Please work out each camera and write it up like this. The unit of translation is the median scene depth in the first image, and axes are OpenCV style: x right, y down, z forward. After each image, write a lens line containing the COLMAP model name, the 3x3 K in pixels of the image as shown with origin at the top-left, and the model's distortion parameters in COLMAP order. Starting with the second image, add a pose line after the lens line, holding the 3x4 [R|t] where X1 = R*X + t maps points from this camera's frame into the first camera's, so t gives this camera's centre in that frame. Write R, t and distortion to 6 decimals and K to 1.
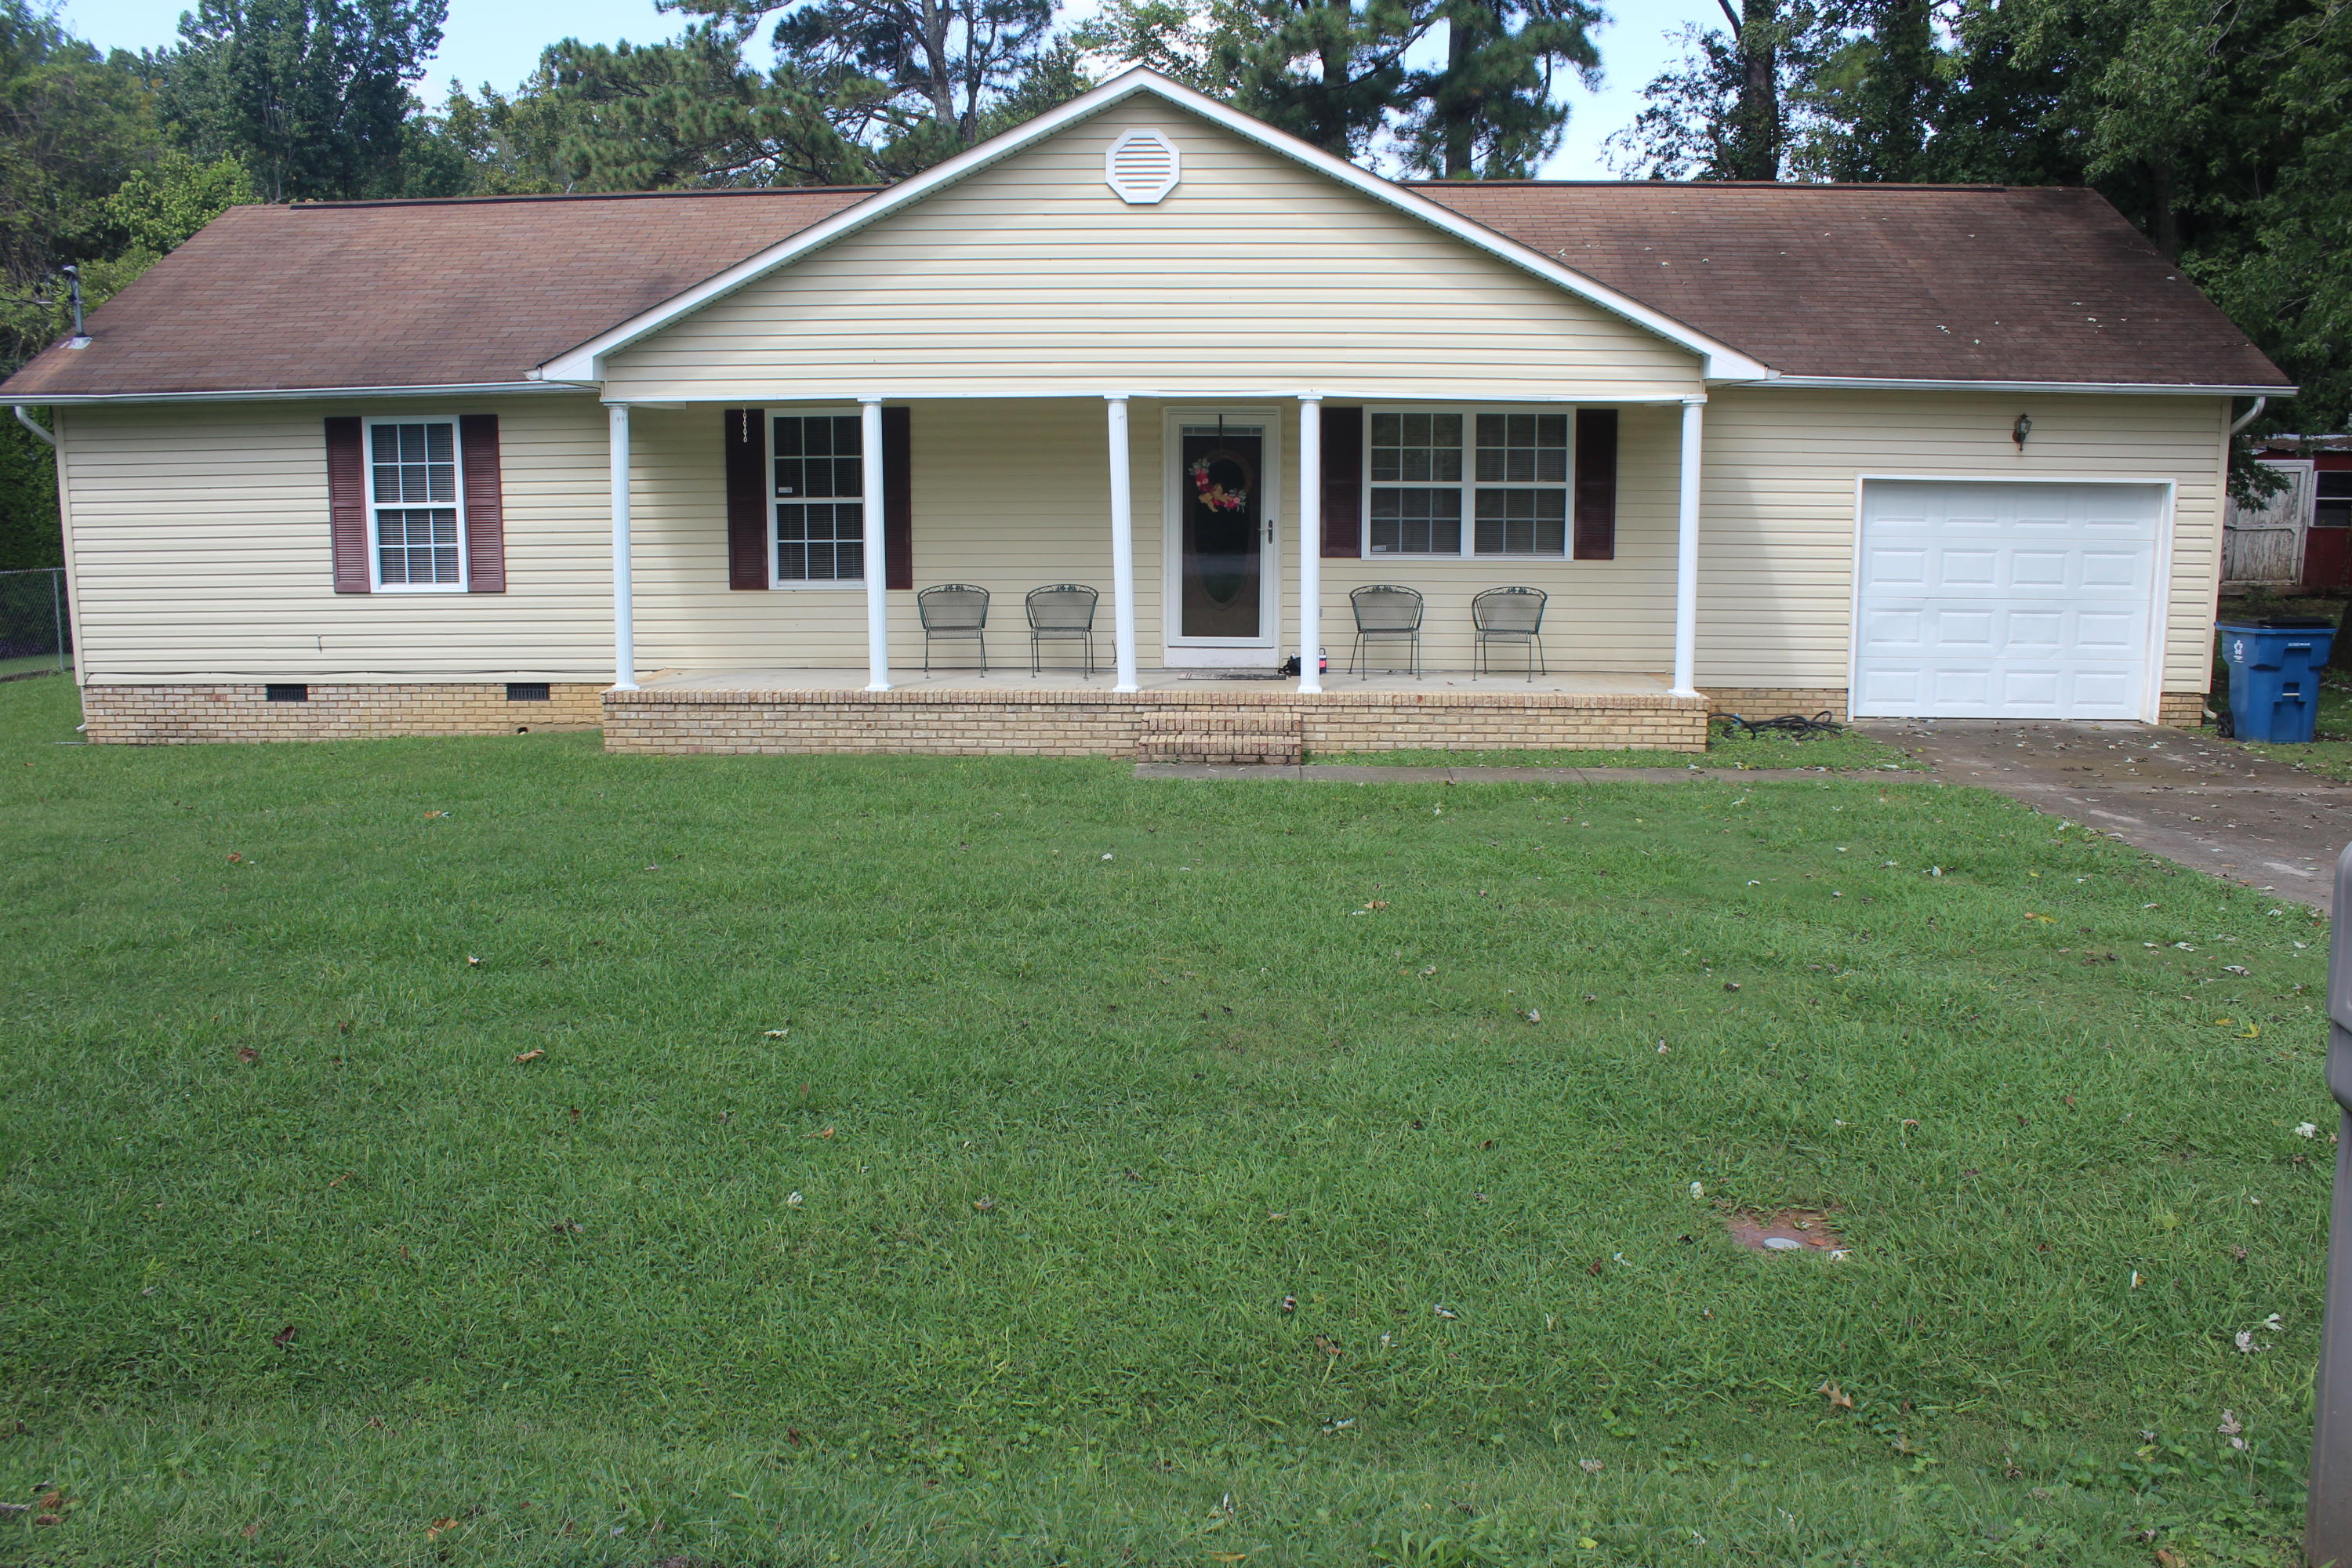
lens RADIAL K [[2021.3, 0, 1161.8], [0, 2021.3, 795.8], [0, 0, 1]] dist [-0.137544, 0.076901]
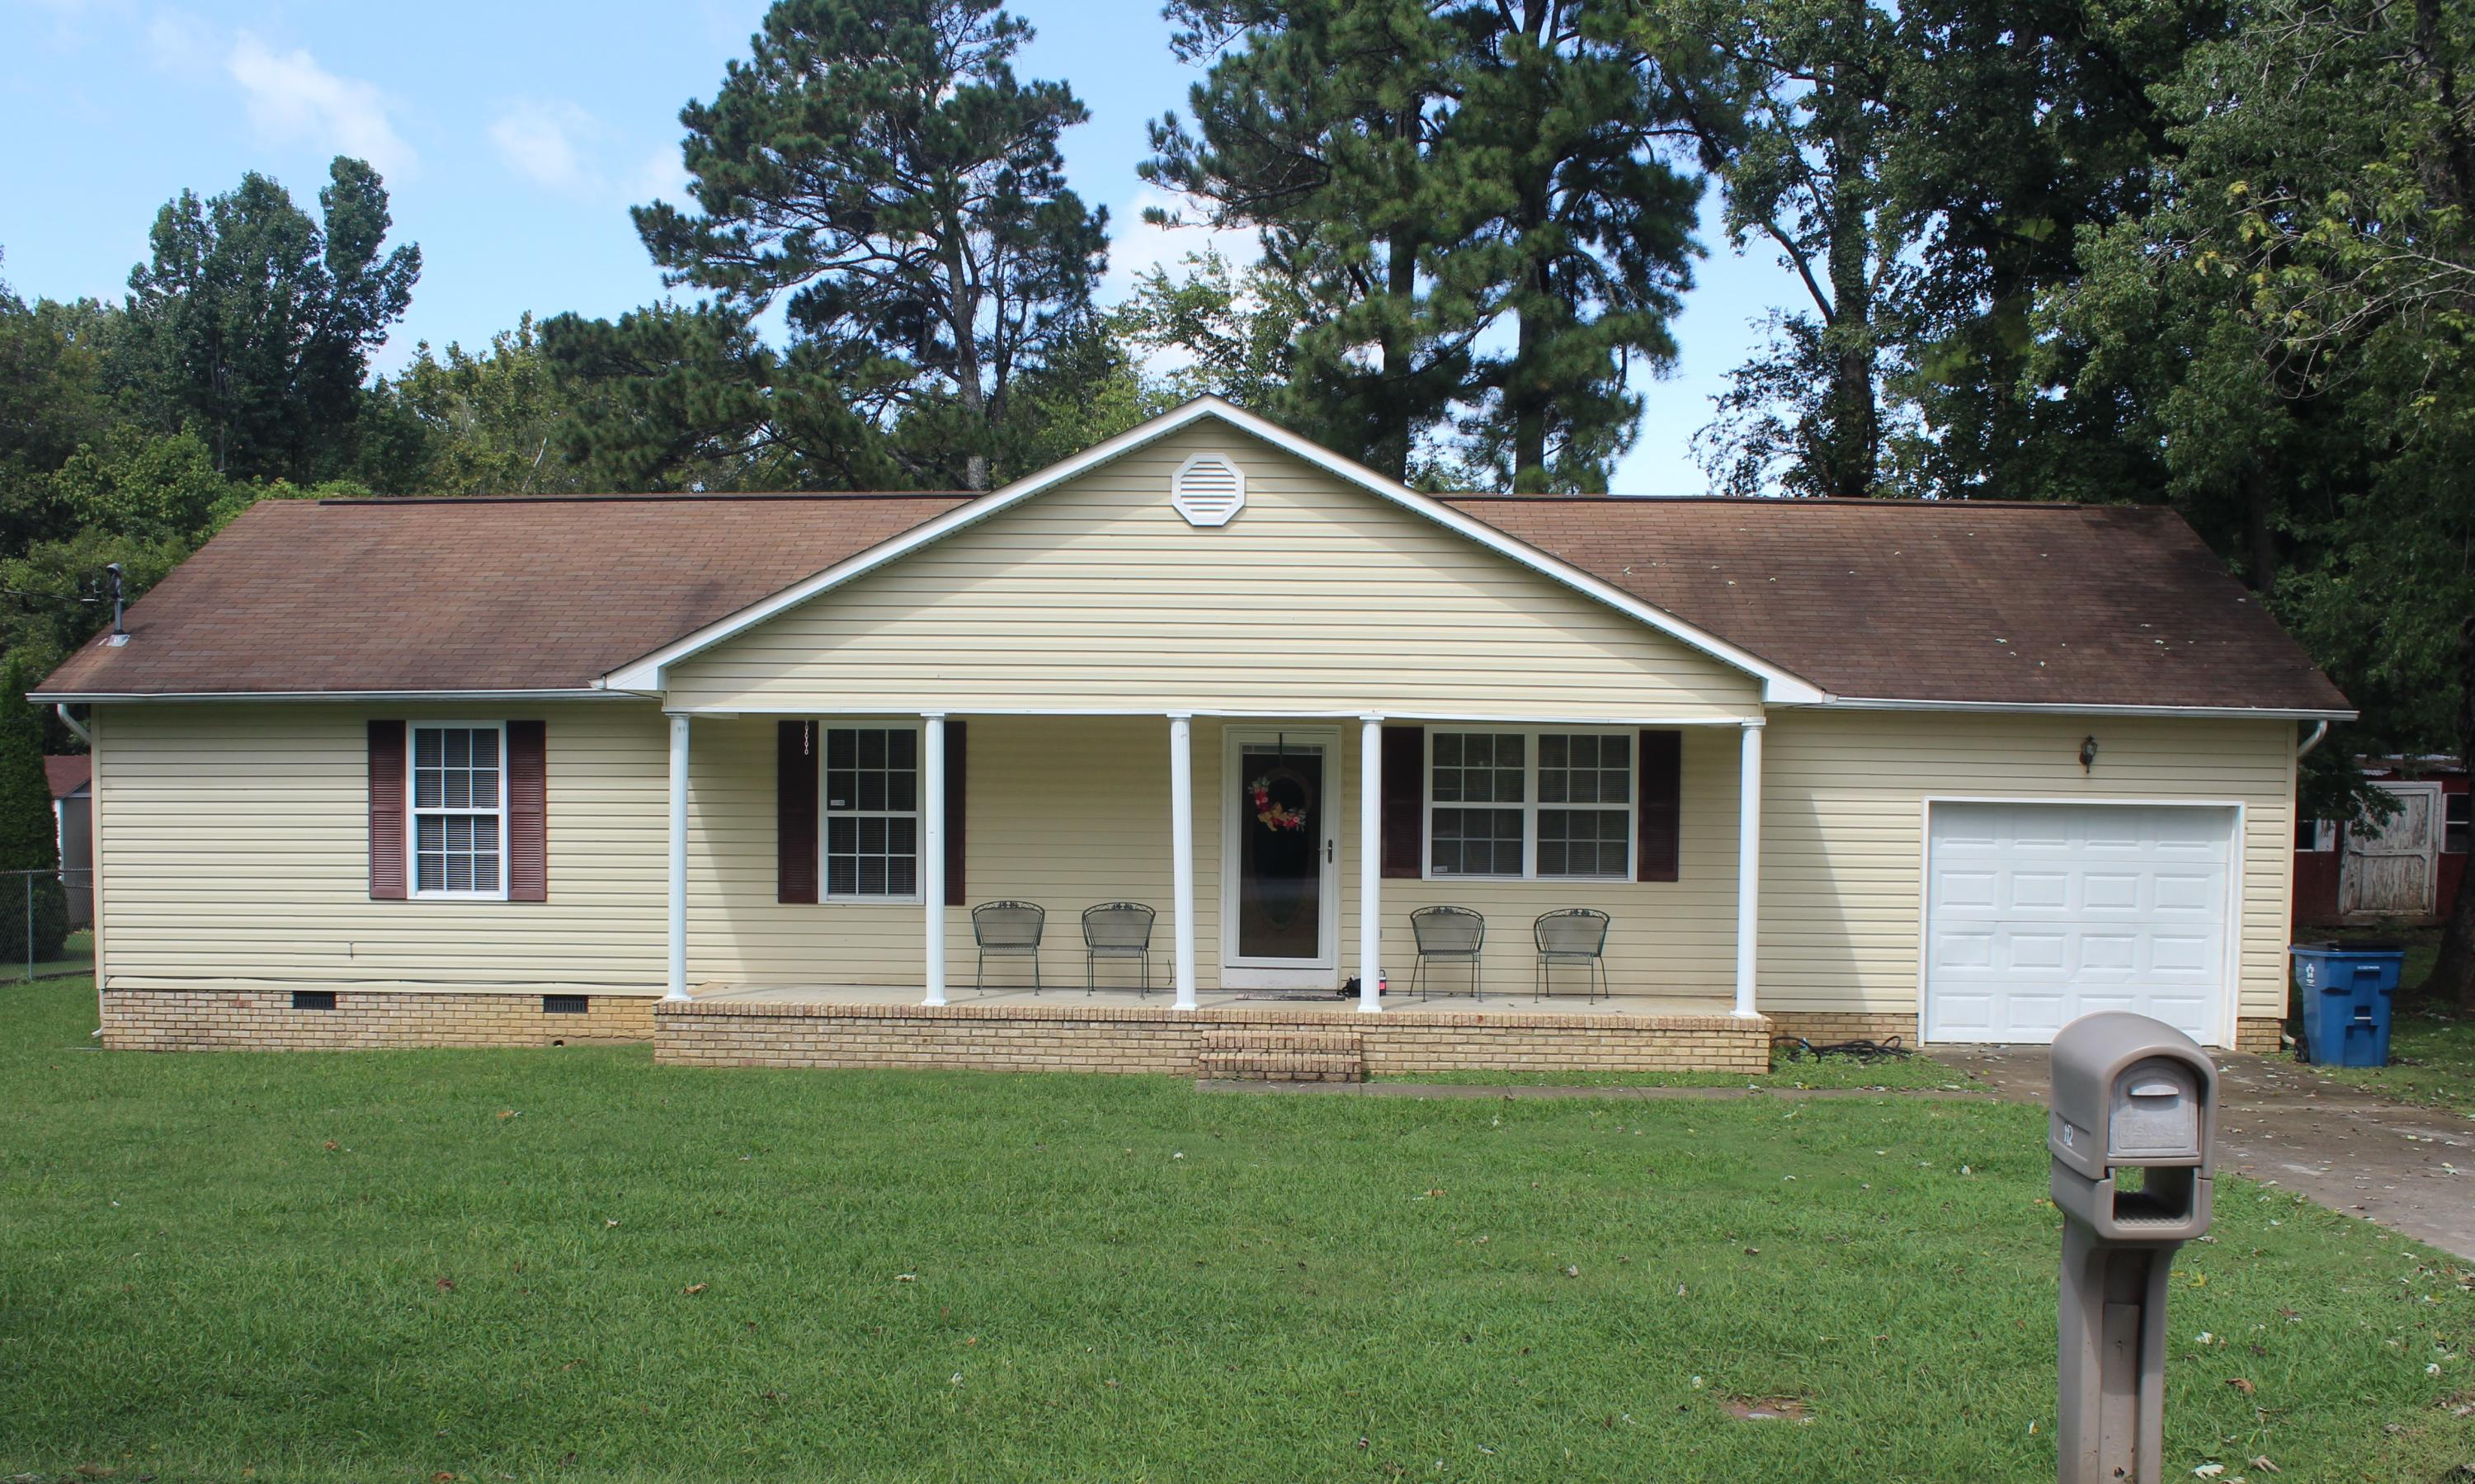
lens RADIAL K [[2376.1, 0, 1204.5], [0, 2376.1, 914.0], [0, 0, 1]] dist [-0.125238, 0.000000]
pose [[0.999921, 0.010674, 0.006661, -0.015019], [-0.009910, 0.994345, -0.105736, 0.023268], [-0.007752, 0.105661, 0.994372, -0.153784]]
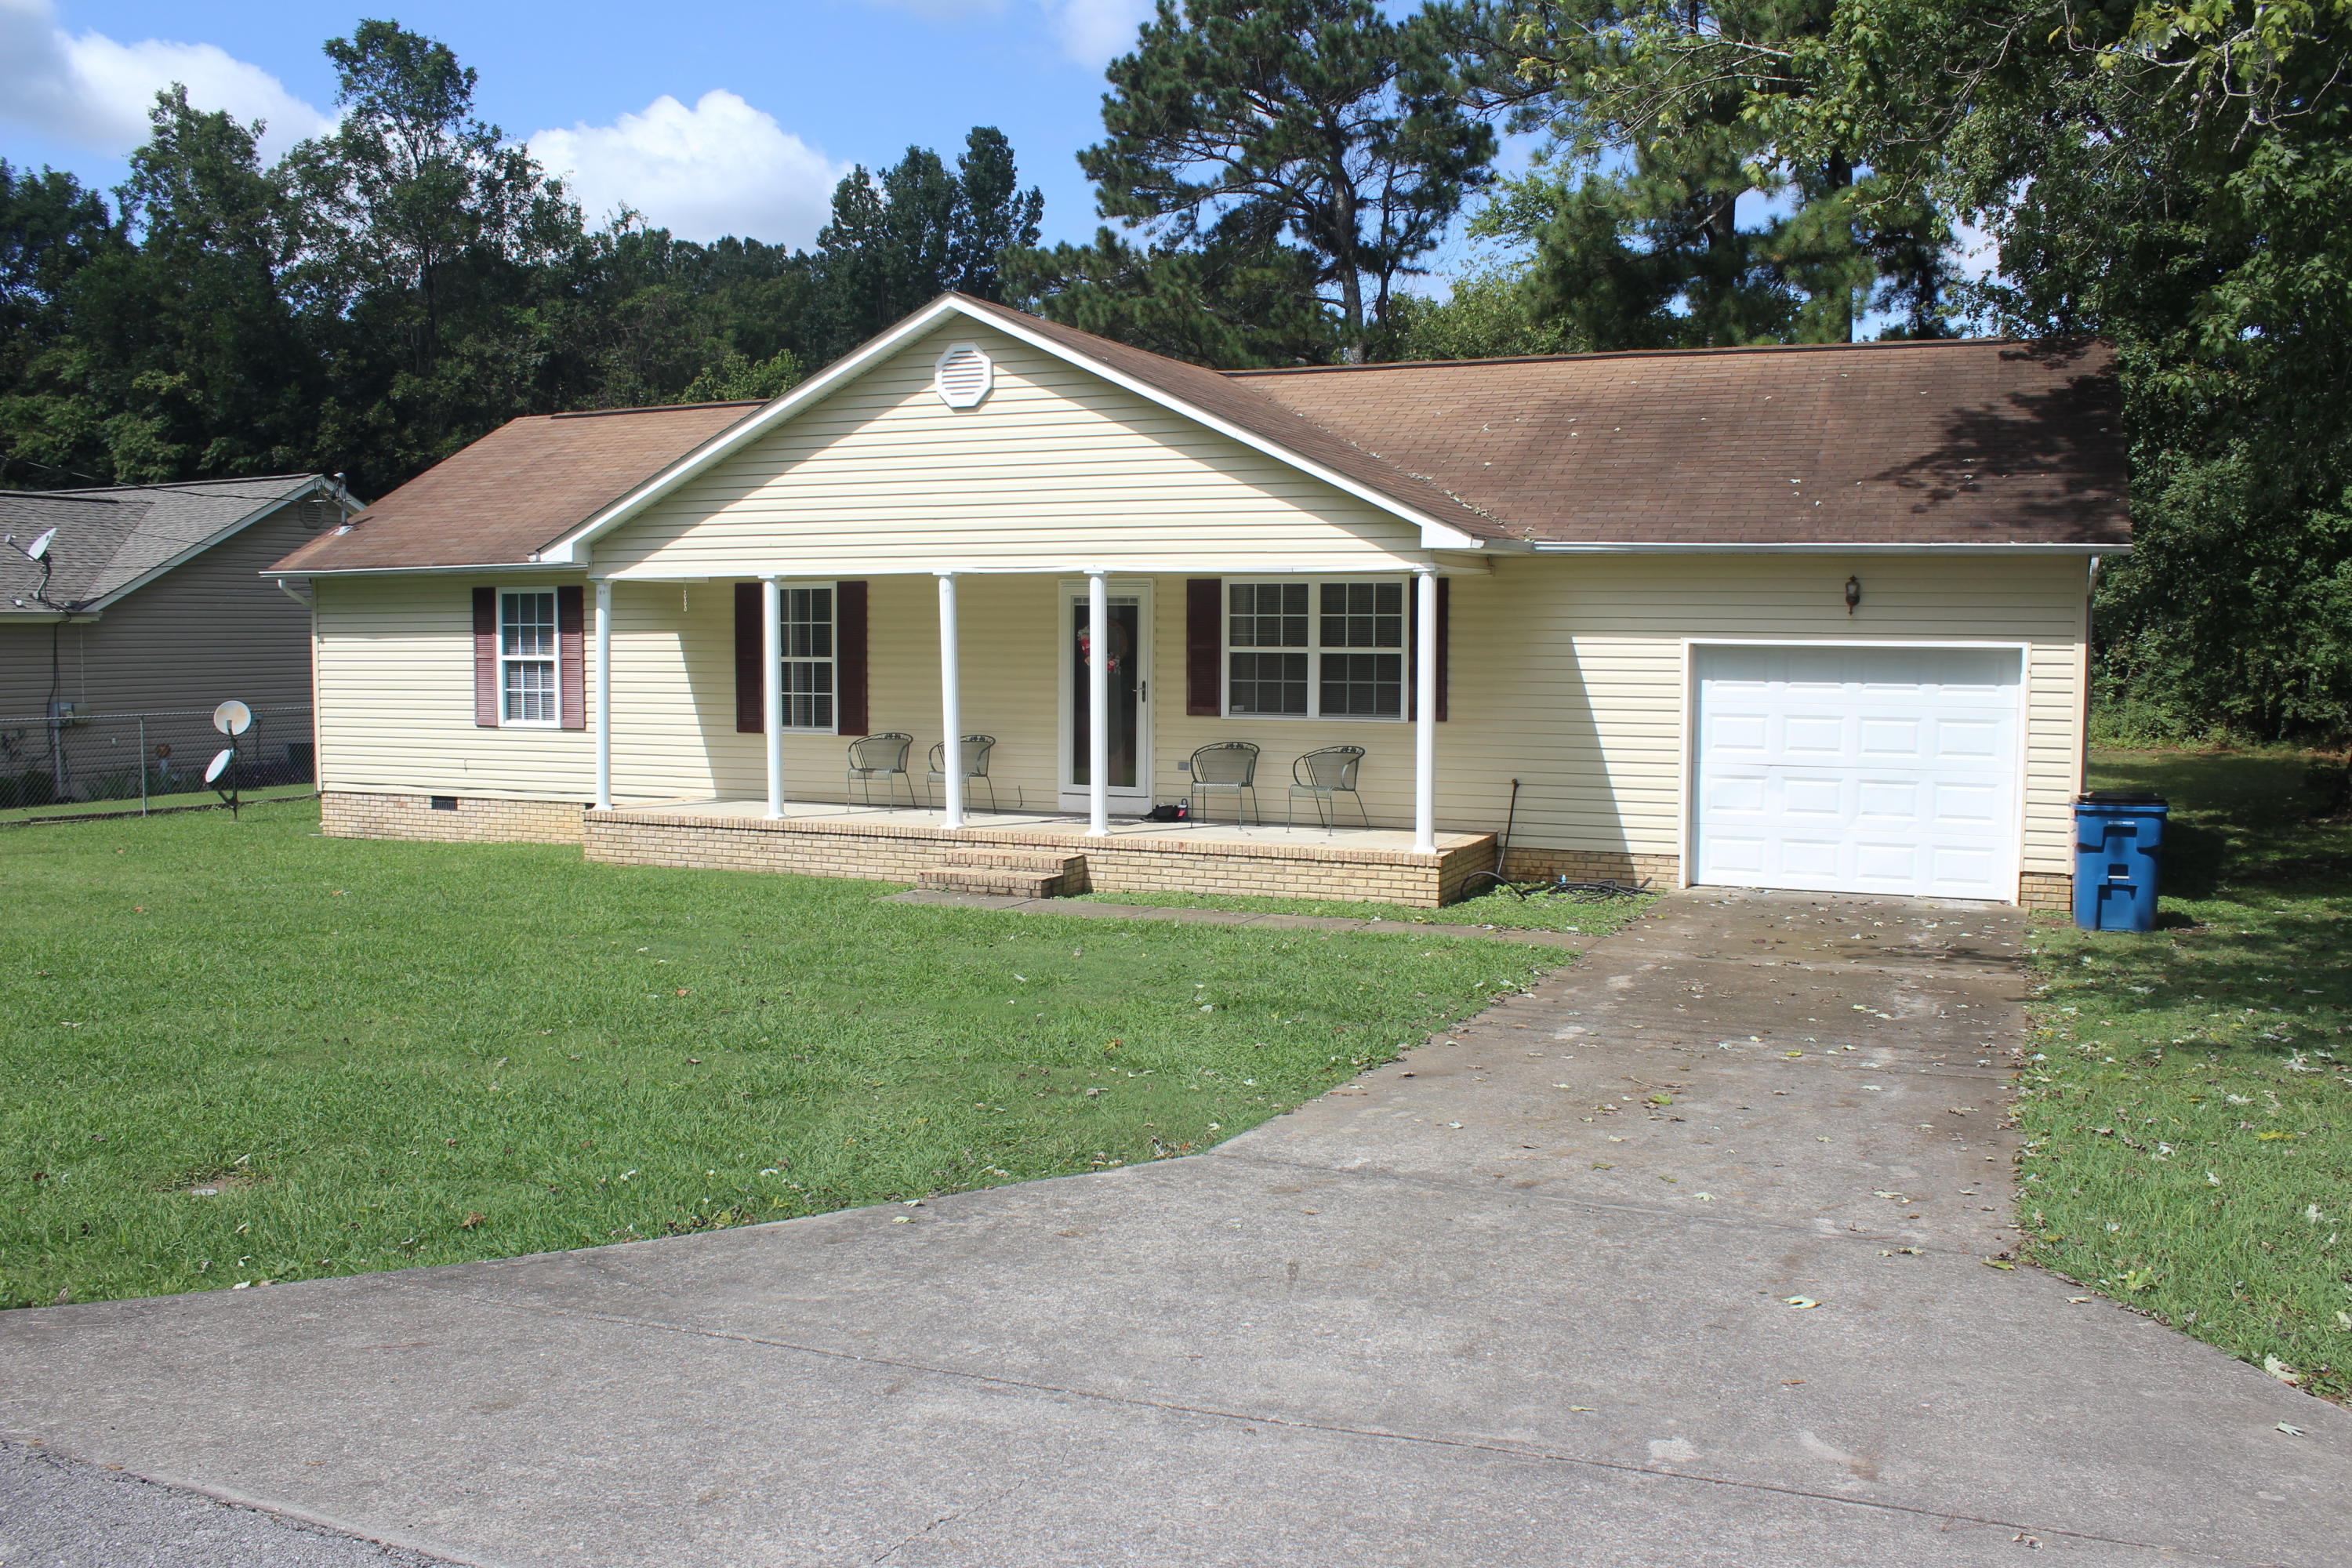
lens RADIAL K [[2021.3, 0, 1159.5], [0, 2021.3, 784.1], [0, 0, 1]] dist [-0.137544, 0.076901]
pose [[0.929763, 0.031682, -0.366793, 0.471052], [-0.061863, 0.995569, -0.070818, -0.002722], [0.362924, 0.088535, 0.927603, -0.019932]]
